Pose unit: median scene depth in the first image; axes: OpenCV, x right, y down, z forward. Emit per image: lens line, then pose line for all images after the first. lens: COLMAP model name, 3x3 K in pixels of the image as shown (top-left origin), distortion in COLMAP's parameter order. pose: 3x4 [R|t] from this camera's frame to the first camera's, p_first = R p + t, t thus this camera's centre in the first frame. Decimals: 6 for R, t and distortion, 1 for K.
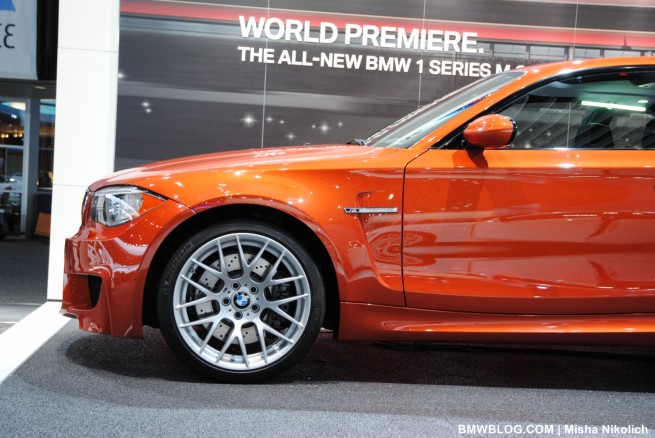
lens RADIAL K [[985.2, 0, 327.5], [0, 985.2, 219.0], [0, 0, 1]] dist [0.115071, 0.072894]
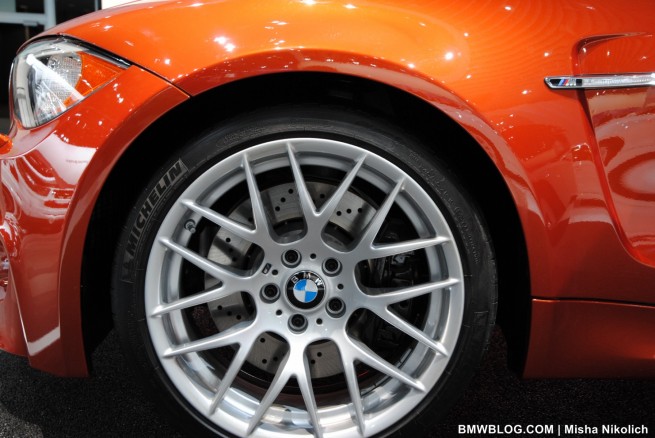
lens RADIAL K [[985.2, 0, 327.5], [0, 985.2, 219.0], [0, 0, 1]] dist [0.115071, 0.072894]
pose [[0.993366, 0.001238, -0.114990, -0.026586], [0.015241, 0.989703, 0.142321, -0.011337], [0.113982, -0.143129, 0.983119, 0.576721]]
